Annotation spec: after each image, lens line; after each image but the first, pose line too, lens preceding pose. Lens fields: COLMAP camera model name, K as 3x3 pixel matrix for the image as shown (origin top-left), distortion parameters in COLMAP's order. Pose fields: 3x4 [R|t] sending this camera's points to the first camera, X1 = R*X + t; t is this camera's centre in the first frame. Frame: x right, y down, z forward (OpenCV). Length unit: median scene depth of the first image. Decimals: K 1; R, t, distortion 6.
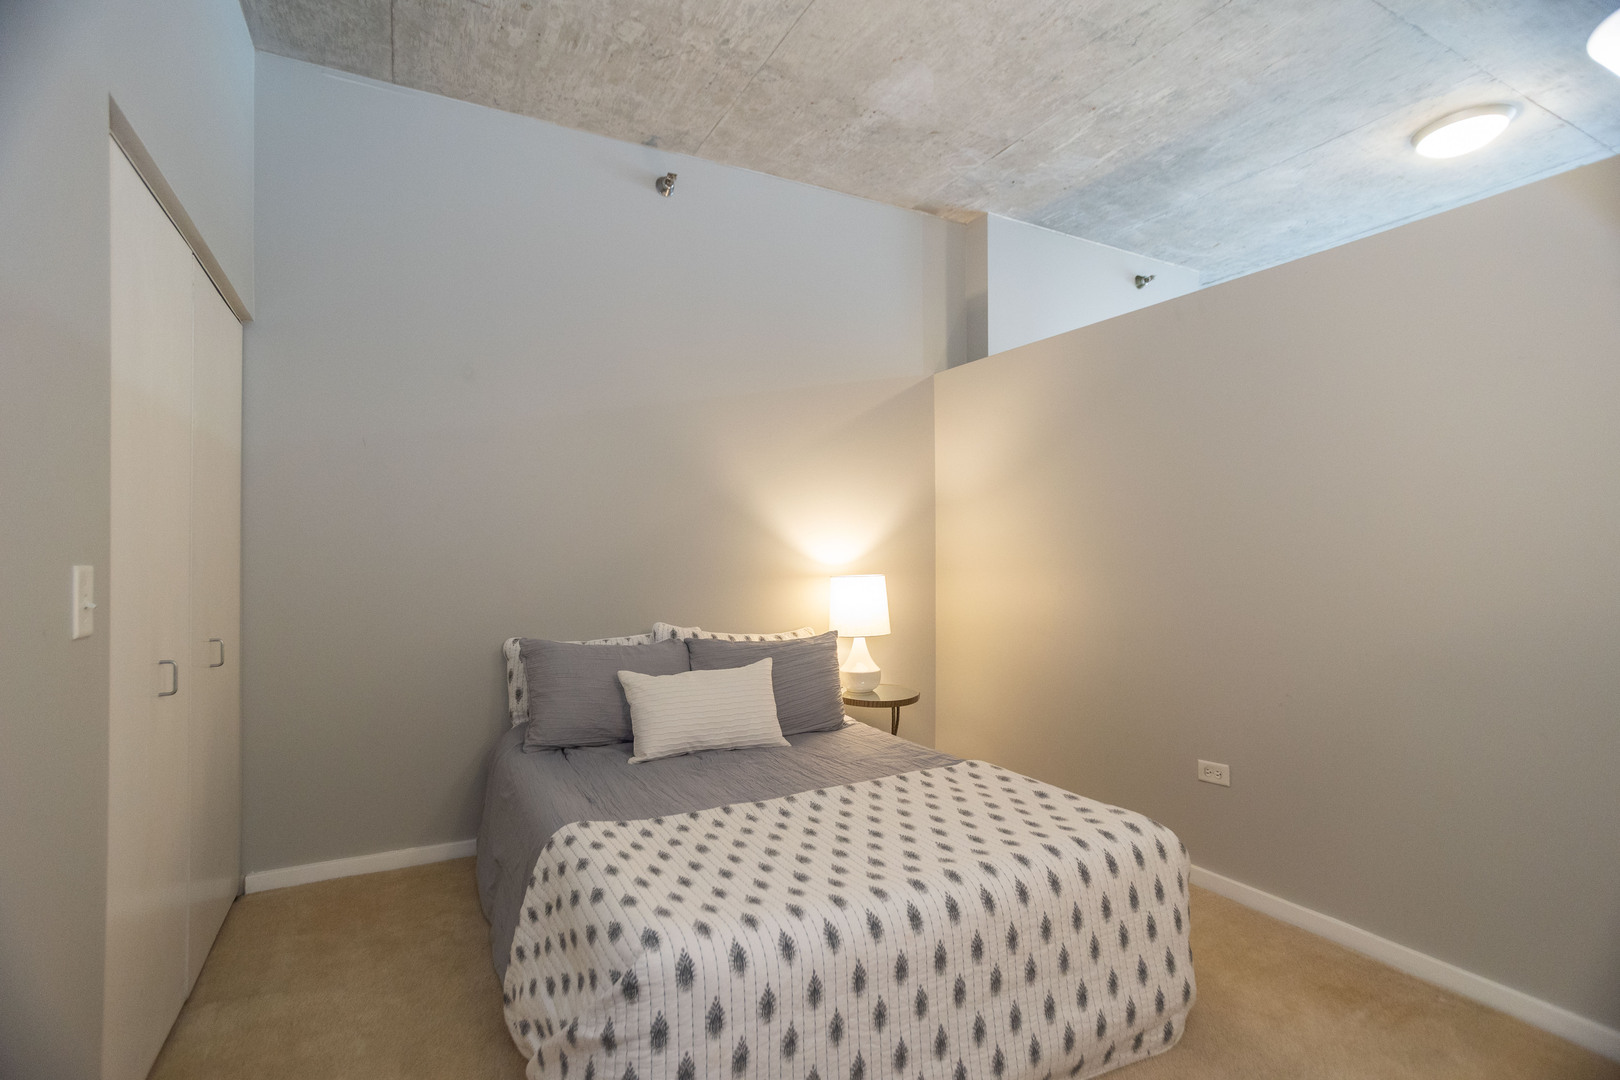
lens RADIAL K [[775.8, 0, 809.3], [0, 775.8, 539.9], [0, 0, 1]] dist [-0.056498, 0.033457]
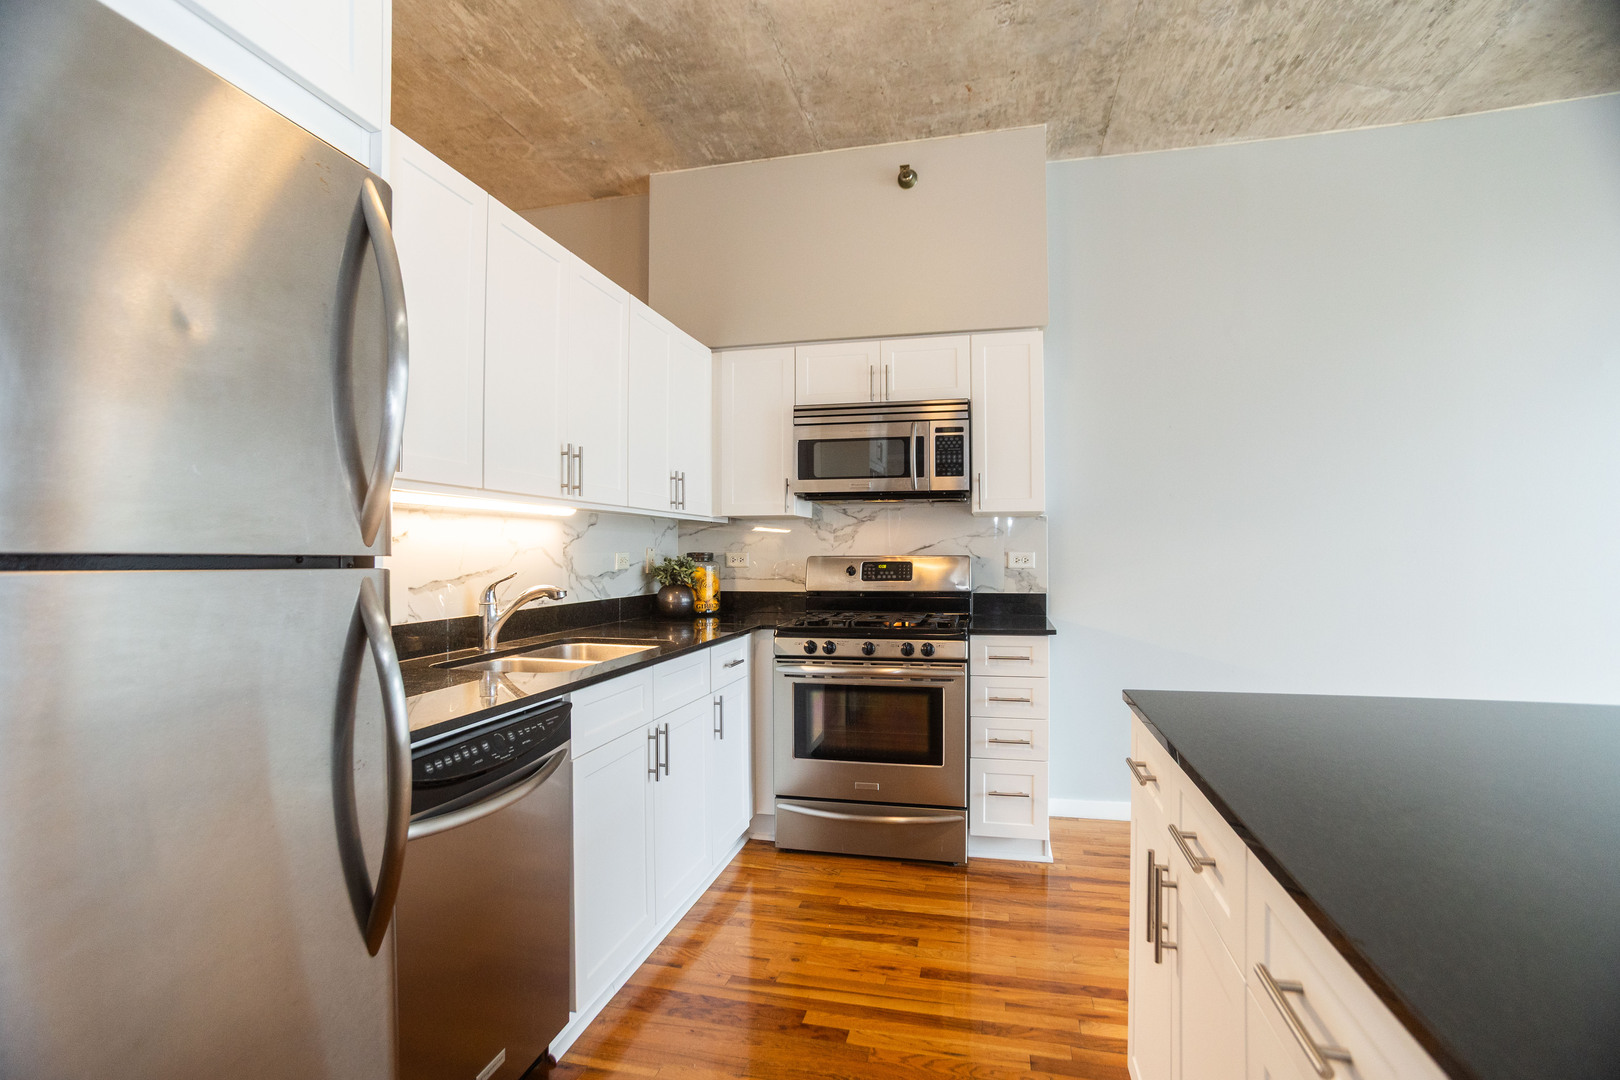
lens RADIAL K [[775.8, 0, 804.1], [0, 775.8, 547.2], [0, 0, 1]] dist [-0.056498, 0.033457]
pose [[0.742139, -0.007662, -0.670202, 1.077351], [0.012364, 0.999921, 0.002259, 0.005613], [0.670132, -0.009963, 0.742175, 0.515644]]
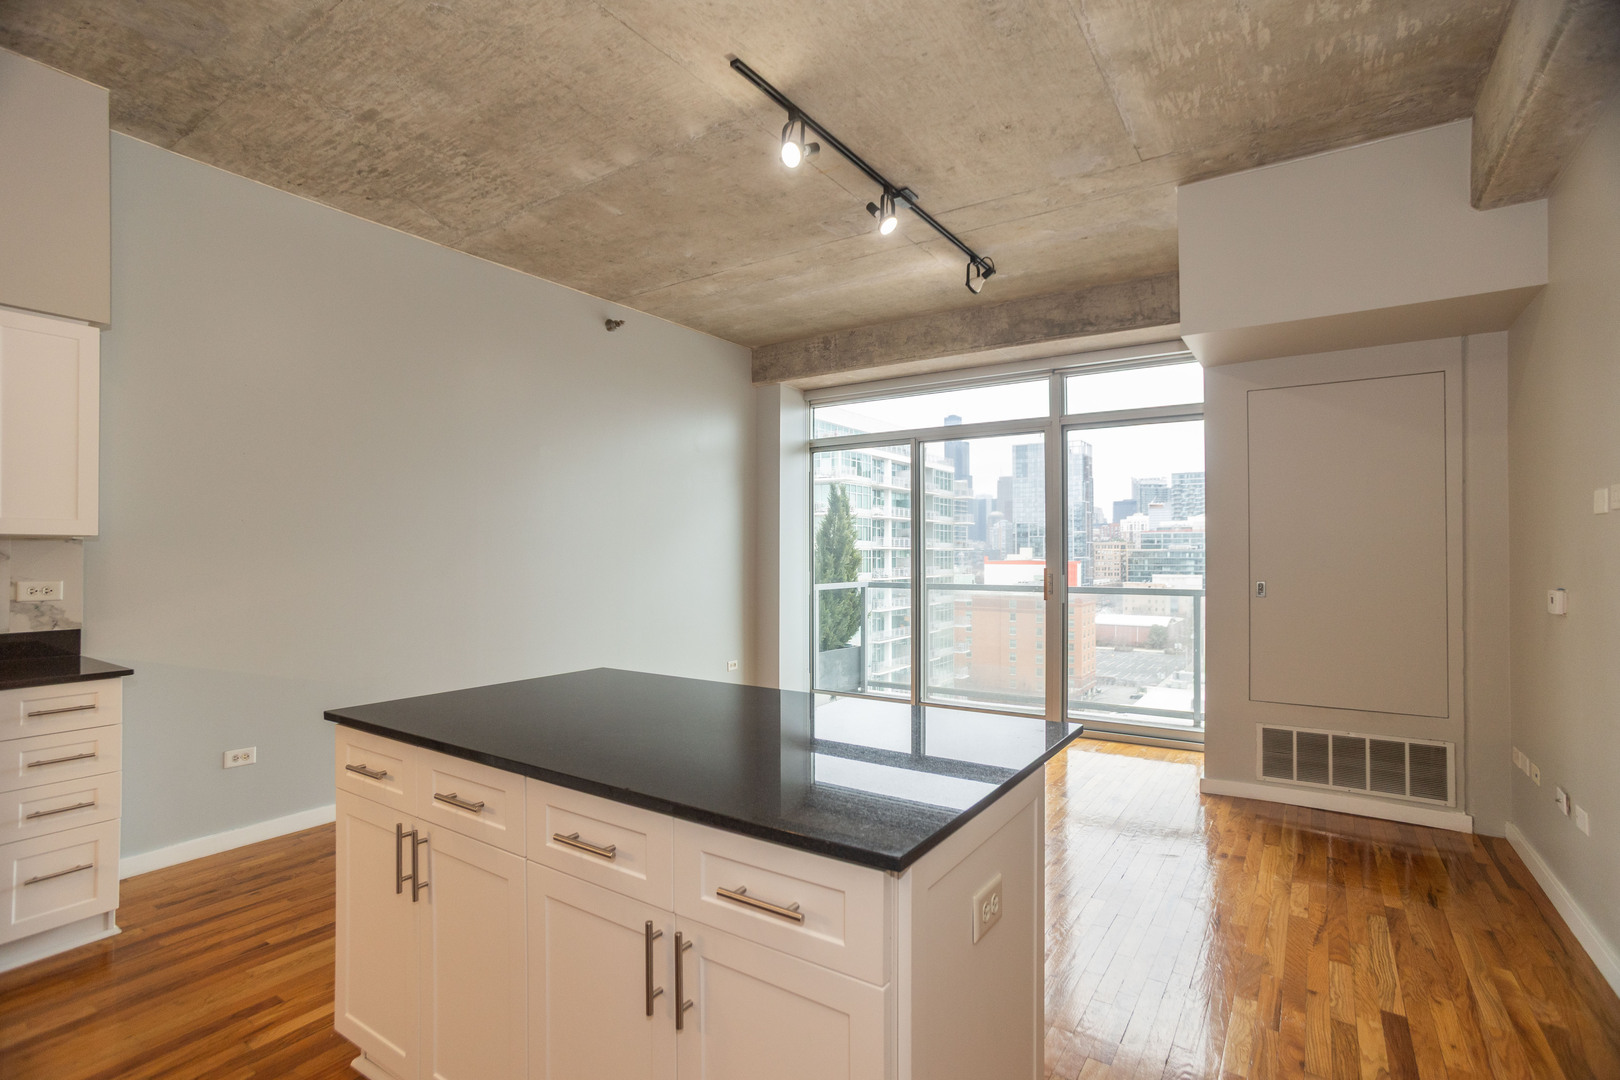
lens RADIAL K [[775.8, 0, 816.7], [0, 775.8, 544.2], [0, 0, 1]] dist [-0.056498, 0.033457]
pose [[0.880056, 0.003970, 0.474854, 0.962396], [-0.004713, 0.999989, 0.000374, -0.025079], [-0.474847, -0.002567, 0.880064, 0.350240]]
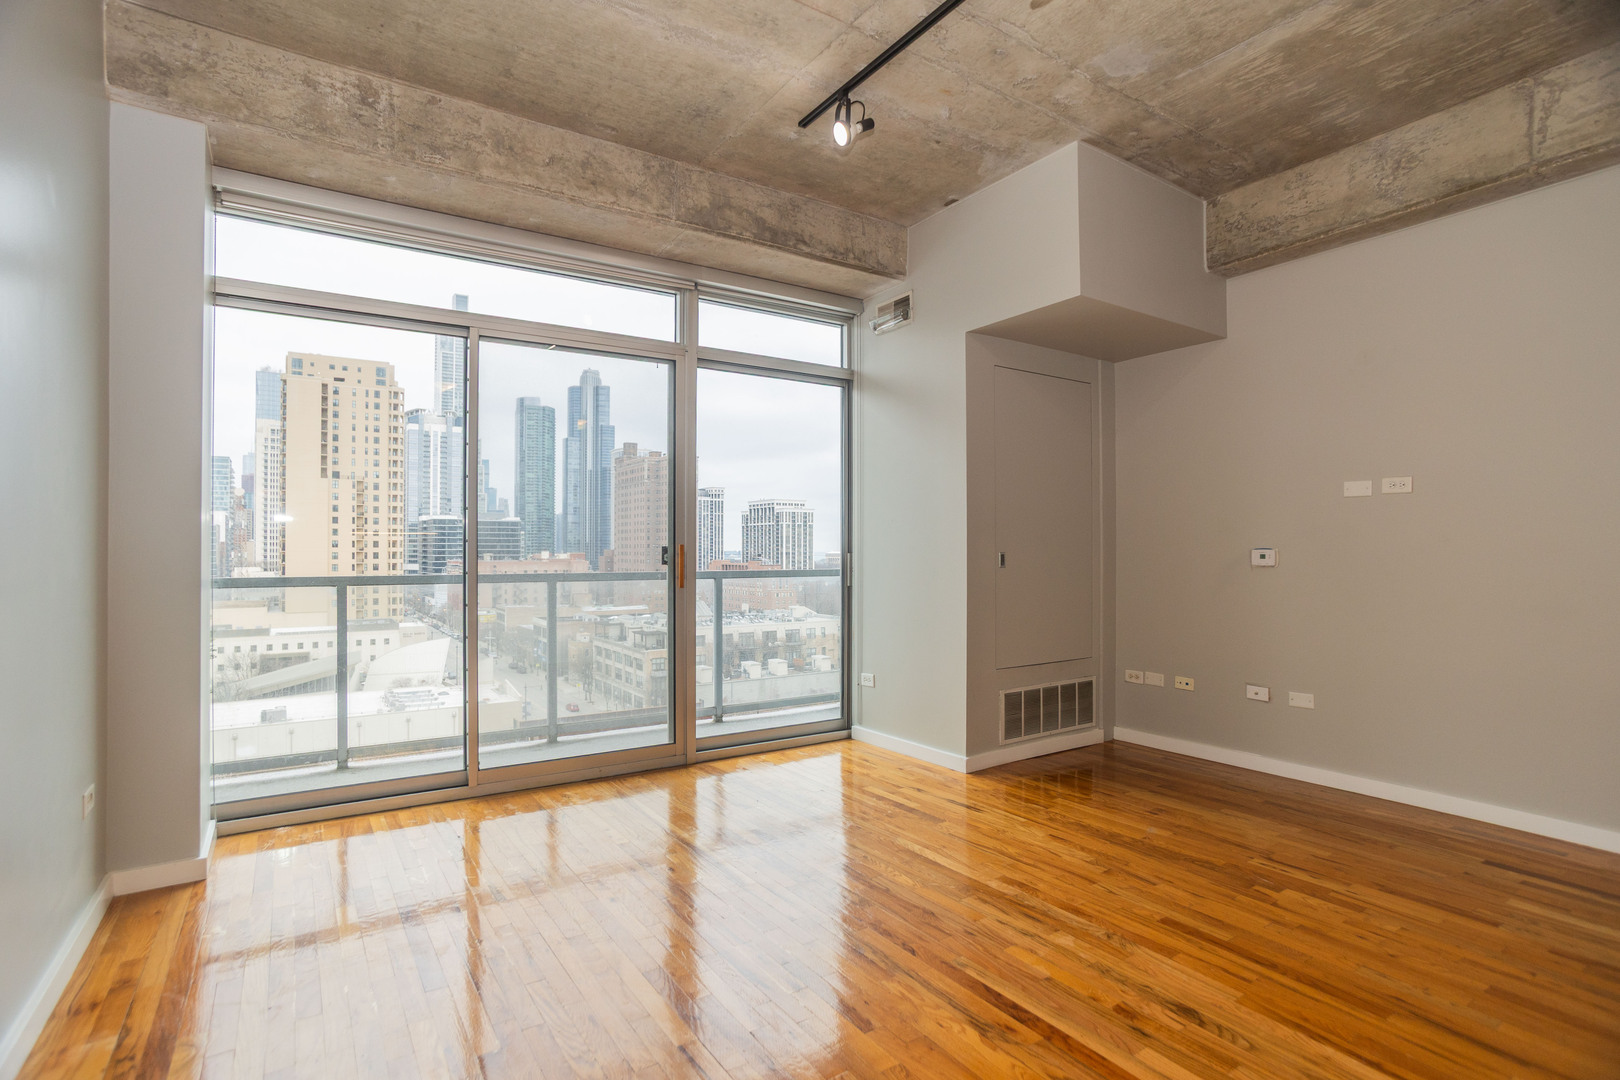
lens RADIAL K [[775.8, 0, 808.0], [0, 775.8, 542.4], [0, 0, 1]] dist [-0.056498, 0.033457]
pose [[-0.098239, 0.006721, 0.995140, 0.927858], [-0.013722, 0.999873, -0.008107, 0.024567], [-0.995068, -0.014451, -0.098134, 1.420900]]
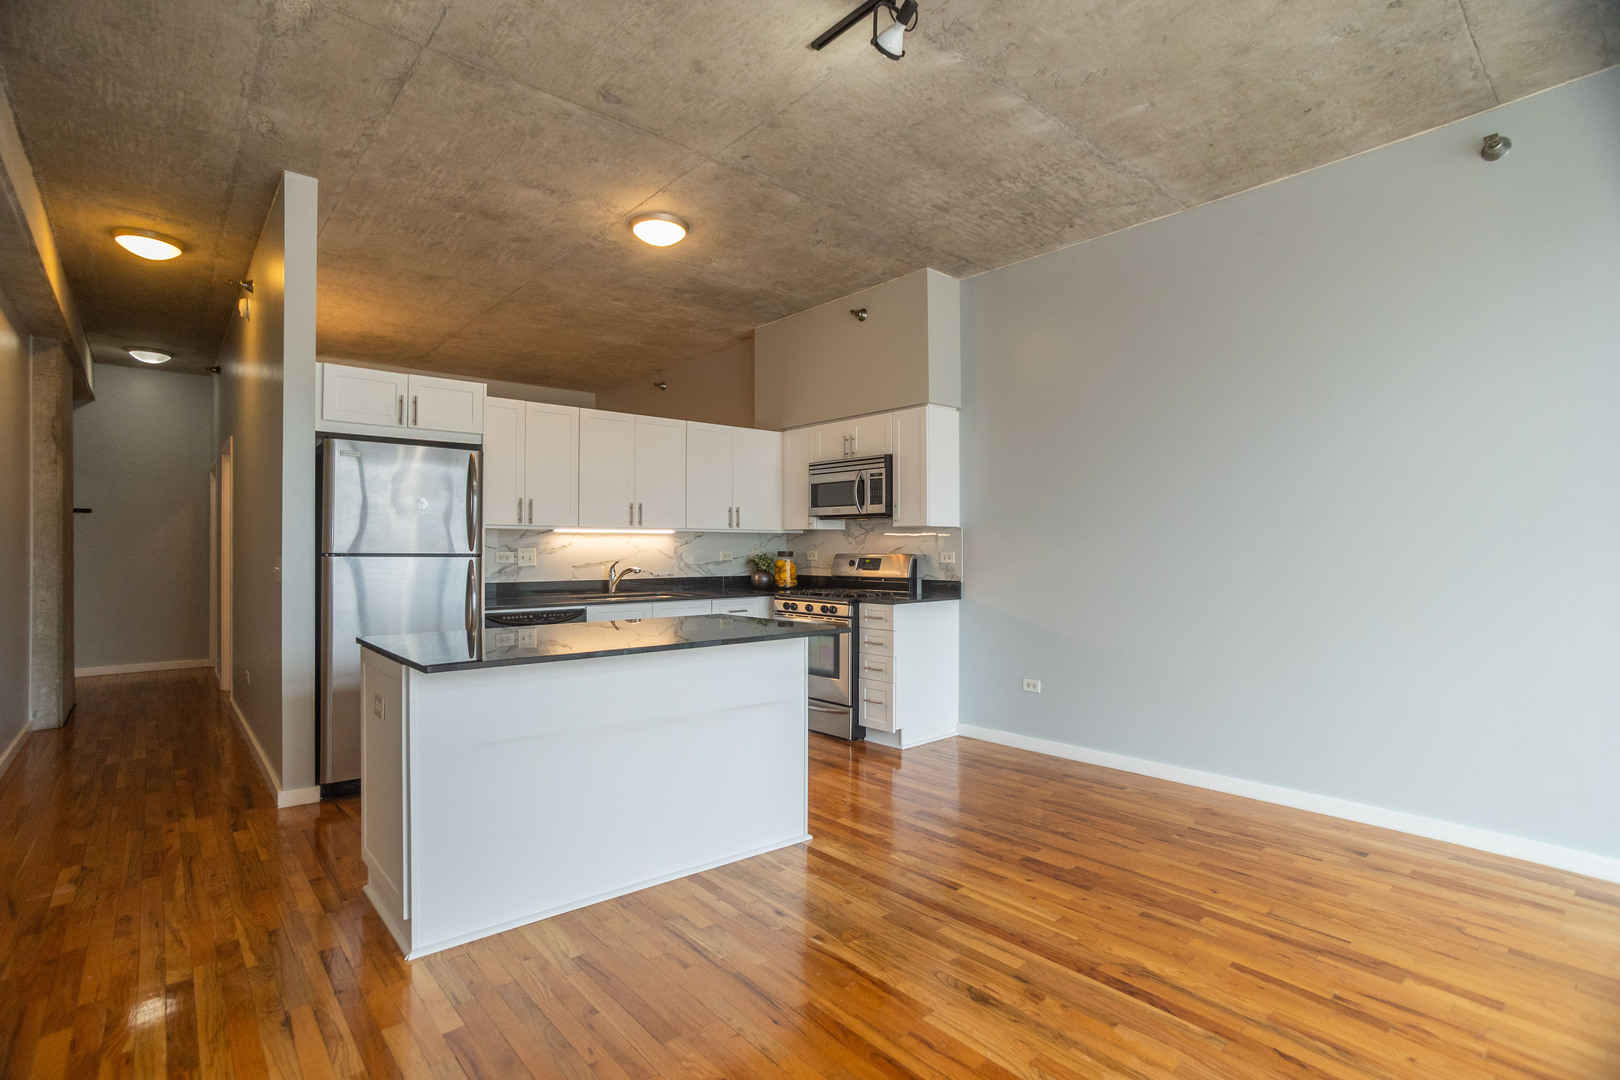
lens RADIAL K [[775.8, 0, 800.3], [0, 775.8, 546.4], [0, 0, 1]] dist [-0.056498, 0.033457]
pose [[0.213098, 0.000659, -0.977031, 1.957551], [0.013430, 0.999903, 0.003604, -0.002312], [0.976939, -0.013890, 0.213069, 0.854114]]
